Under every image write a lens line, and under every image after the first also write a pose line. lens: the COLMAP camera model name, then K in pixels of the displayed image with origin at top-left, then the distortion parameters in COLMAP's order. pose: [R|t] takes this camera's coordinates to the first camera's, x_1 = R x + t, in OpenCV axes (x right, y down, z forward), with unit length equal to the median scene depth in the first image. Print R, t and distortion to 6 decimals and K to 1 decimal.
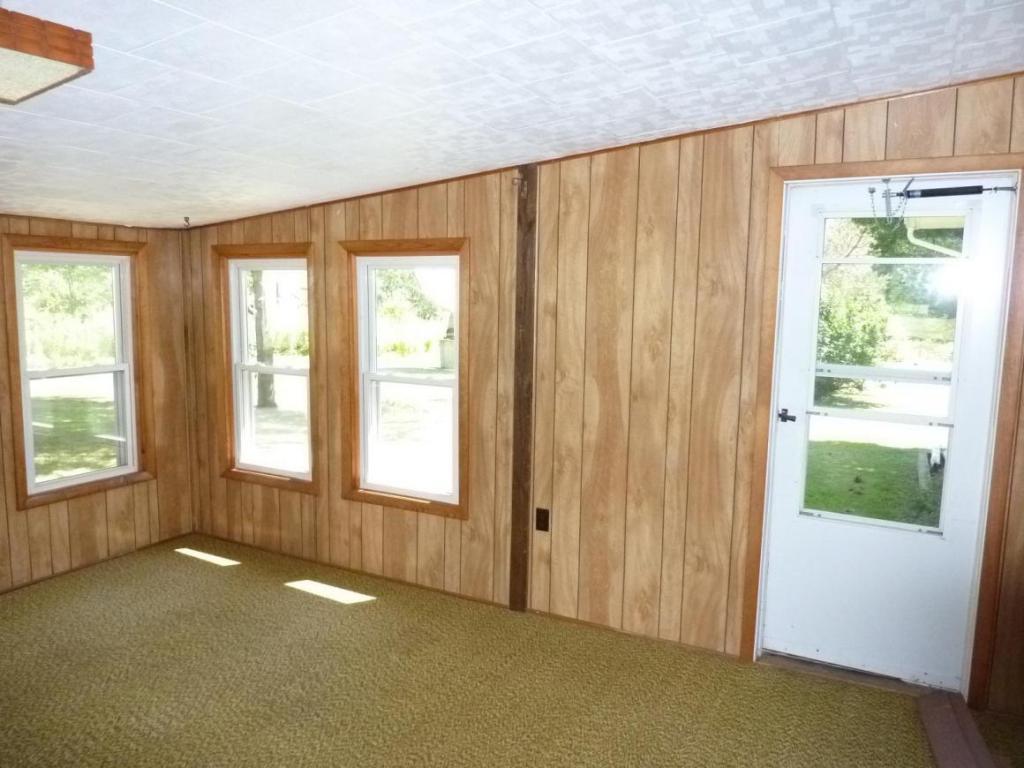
lens RADIAL K [[755.0, 0, 508.7], [0, 755.0, 383.2], [0, 0, 1]] dist [-0.017561, -0.019097]
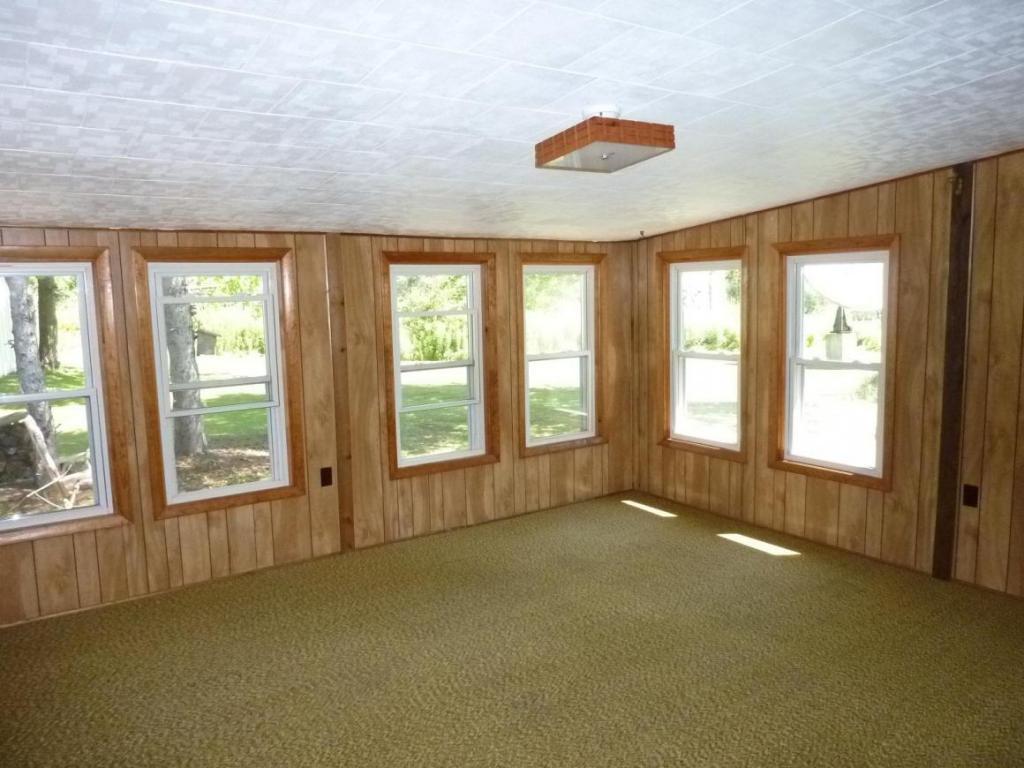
lens RADIAL K [[755.0, 0, 514.7], [0, 755.0, 382.7], [0, 0, 1]] dist [-0.017561, -0.019097]
pose [[0.891566, 0.019005, -0.452491, -0.049981], [-0.017418, 0.999819, 0.007674, 0.023275], [0.452555, 0.001039, 0.891736, -0.210760]]
